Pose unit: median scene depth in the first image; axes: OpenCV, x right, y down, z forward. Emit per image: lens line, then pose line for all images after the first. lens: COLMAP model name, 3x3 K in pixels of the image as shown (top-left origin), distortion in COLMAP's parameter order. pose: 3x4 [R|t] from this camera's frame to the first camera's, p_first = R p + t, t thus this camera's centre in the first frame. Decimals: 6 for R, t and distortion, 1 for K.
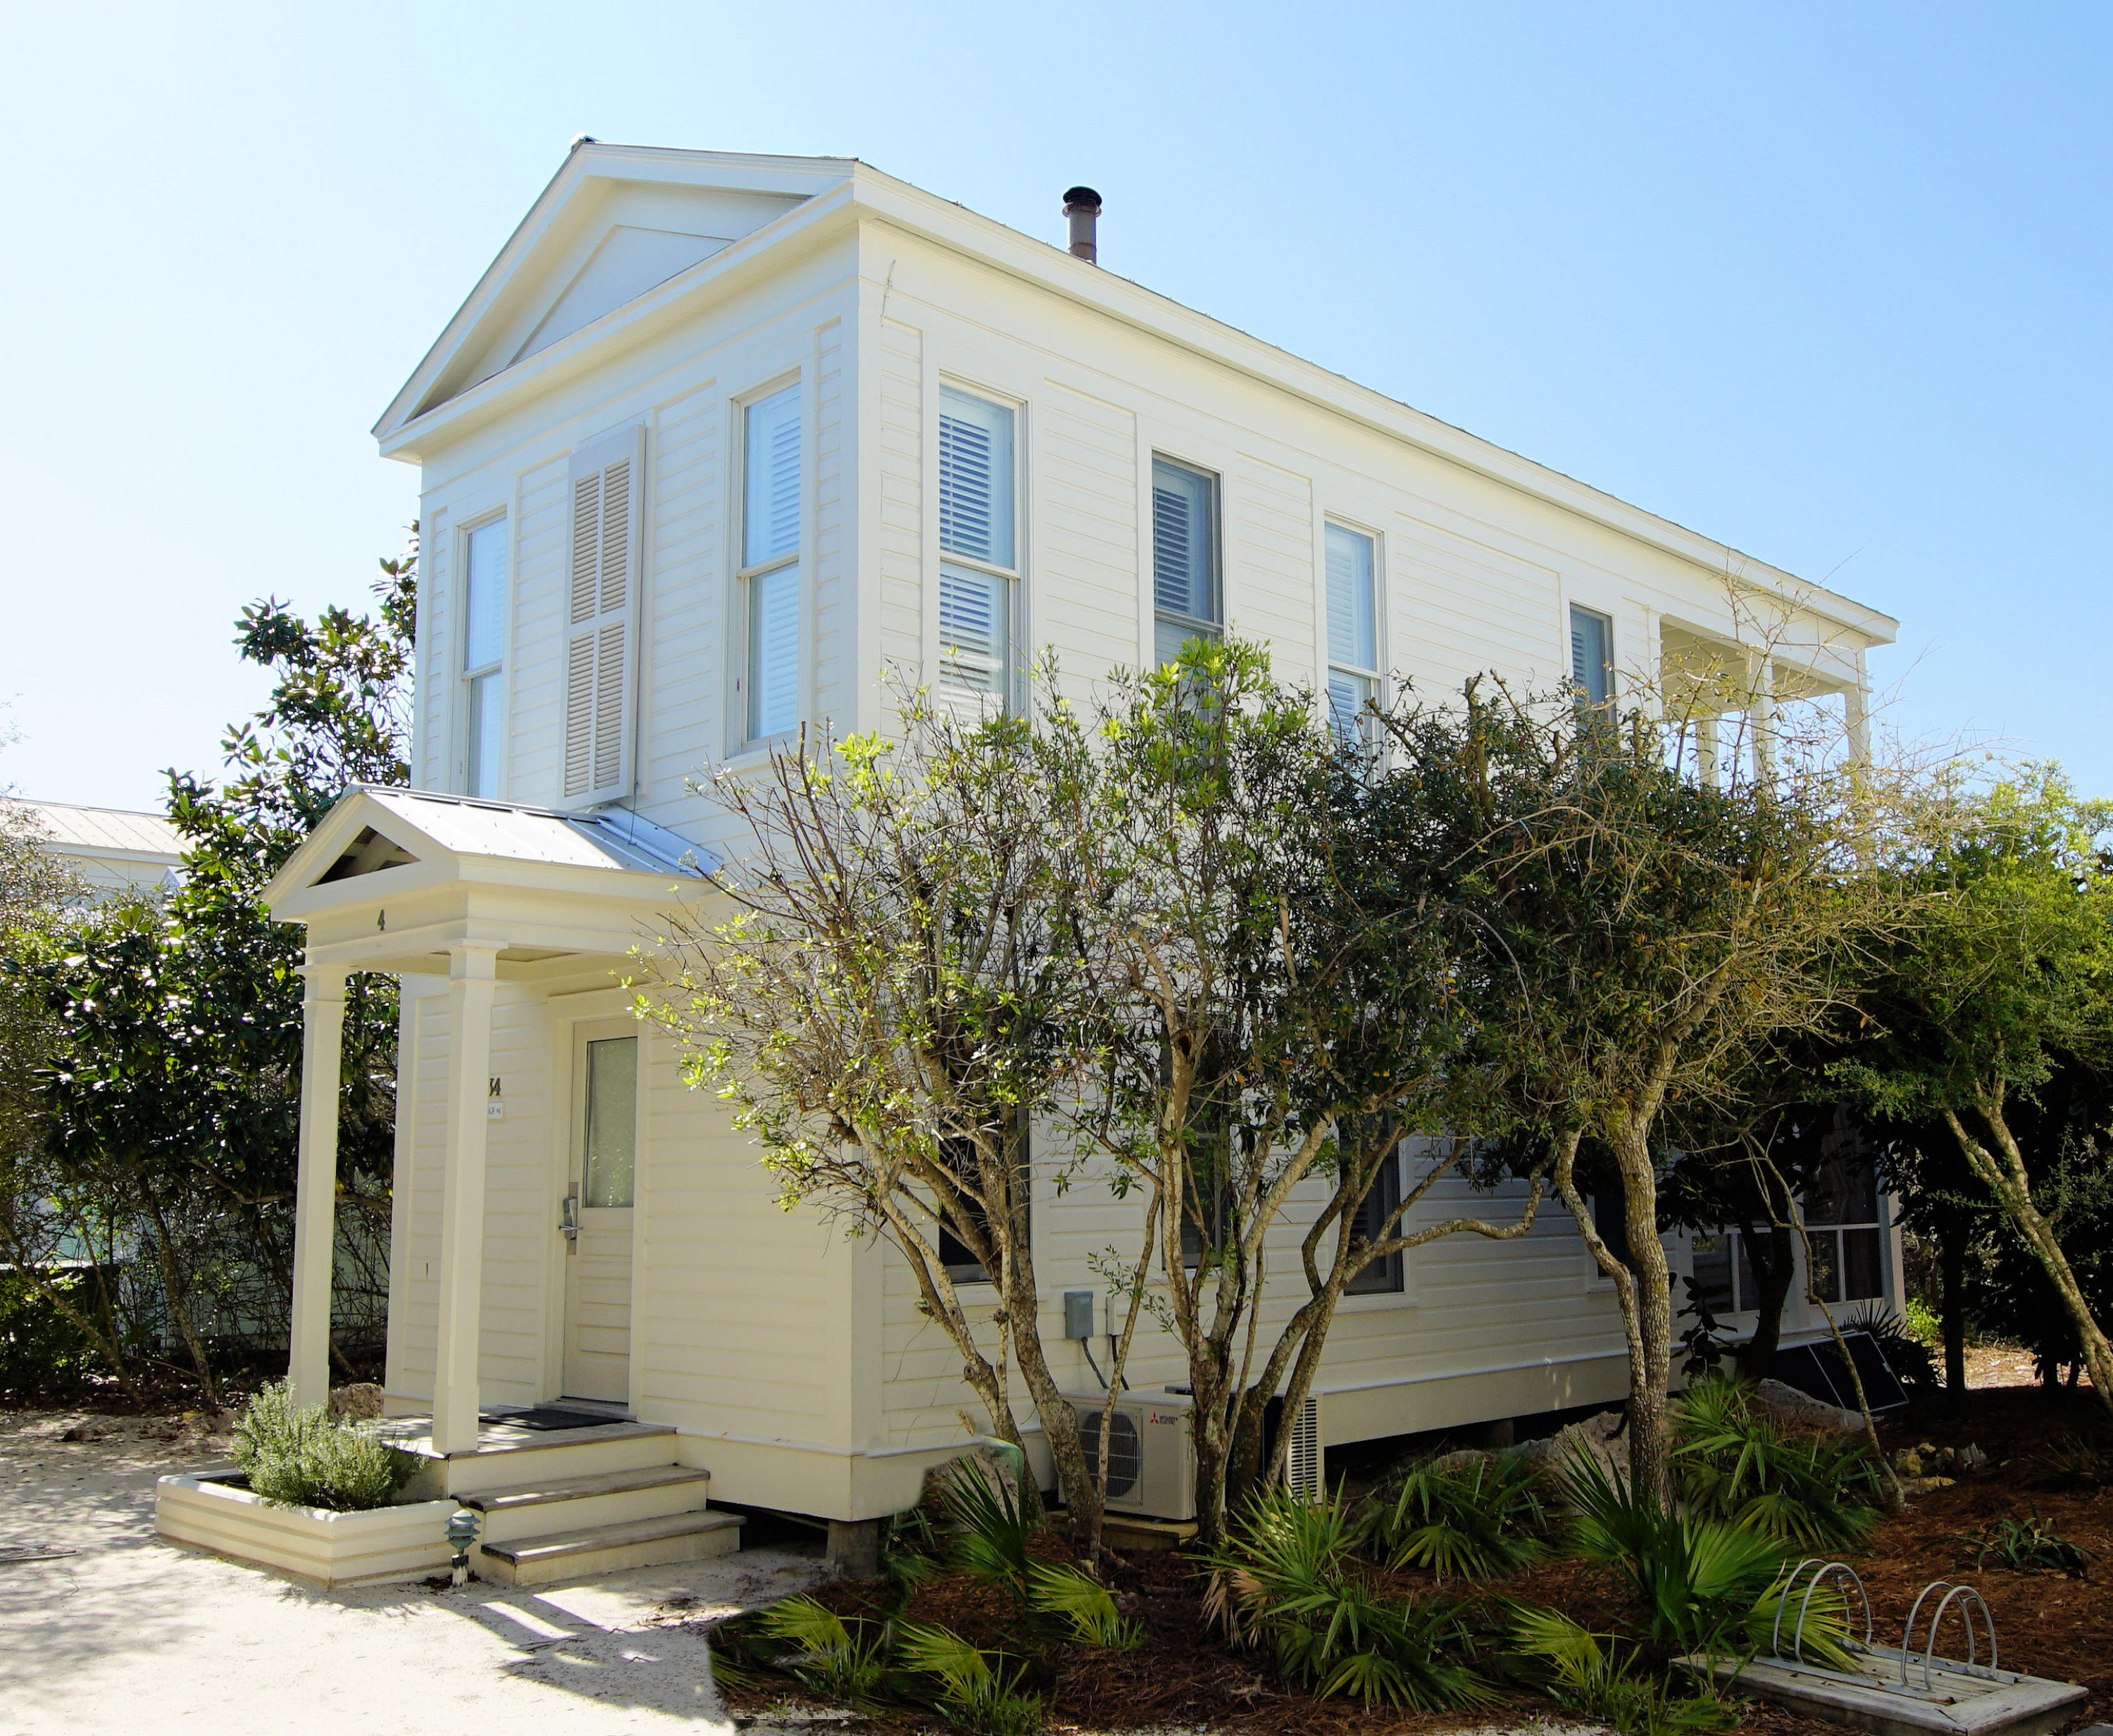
lens RADIAL K [[2042.6, 0, 1056.5], [0, 2042.6, 868.0], [0, 0, 1]] dist [-0.017841, 0.020008]
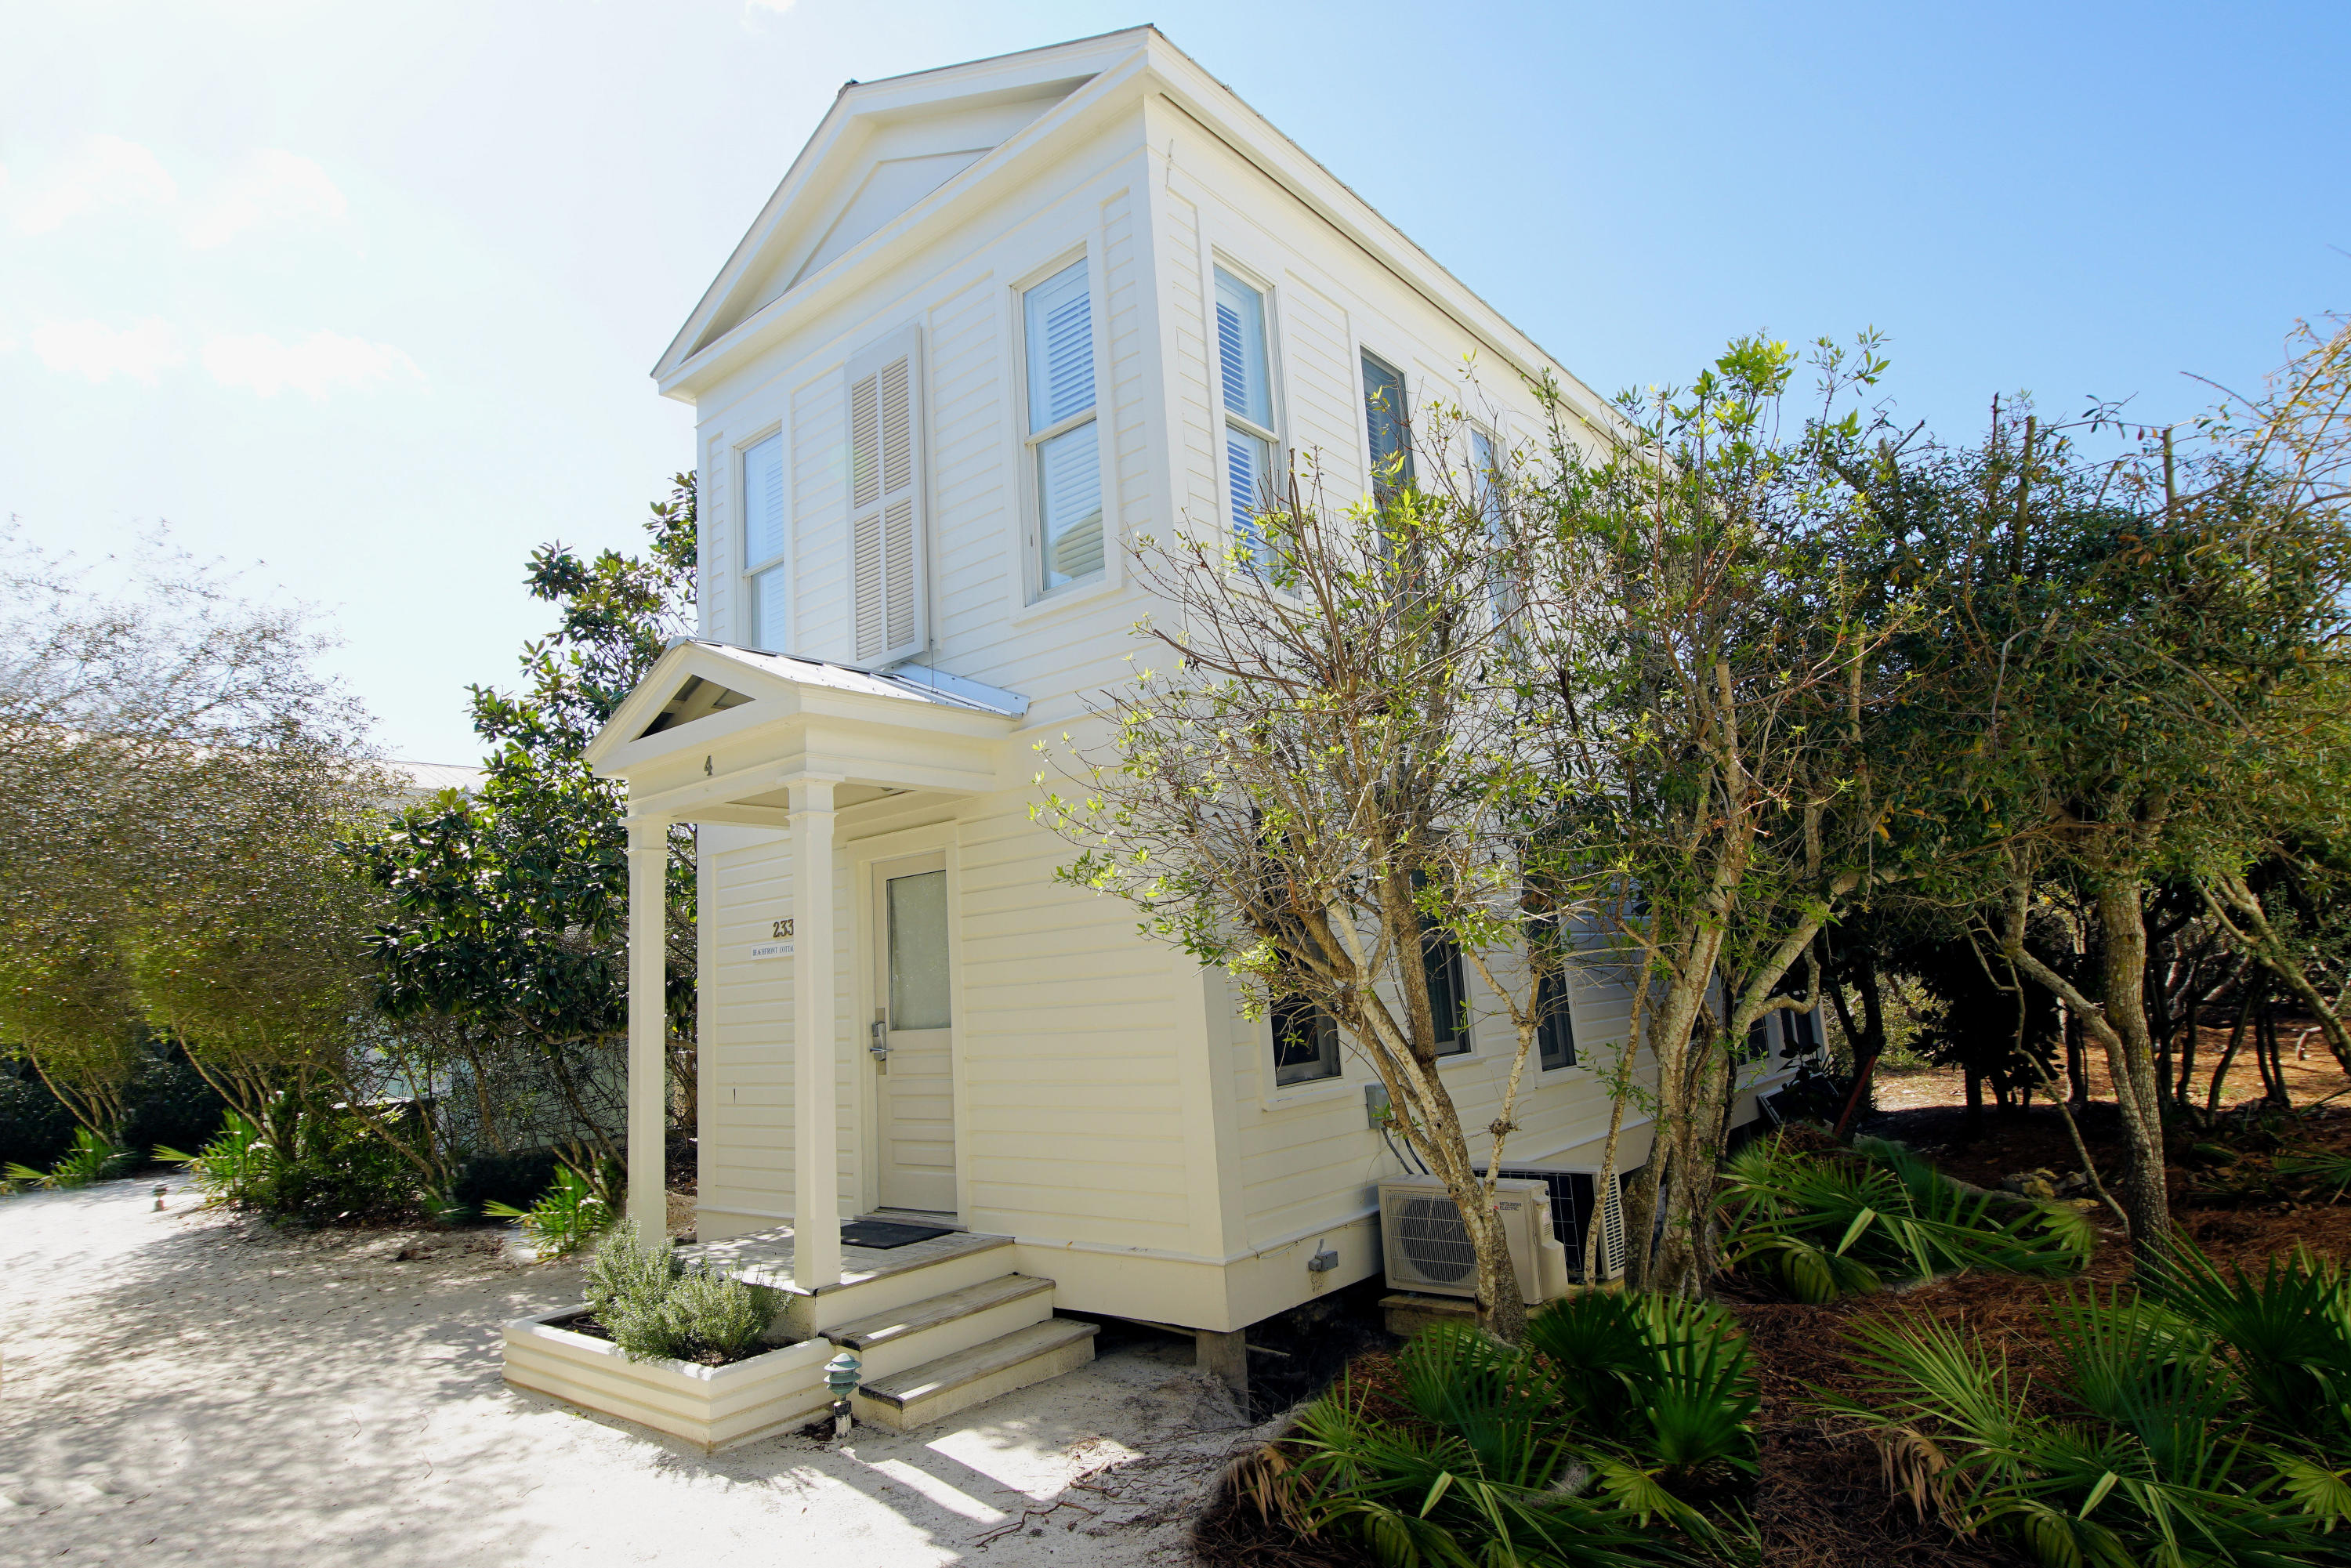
lens RADIAL K [[1267.1, 0, 1113.5], [0, 1267.1, 767.0], [0, 0, 1]] dist [0.001510, -0.000352]
pose [[0.996465, -0.038596, 0.074616, -0.154652], [0.040646, 0.998831, -0.026150, 0.046431], [-0.073519, 0.029090, 0.996869, 0.301762]]
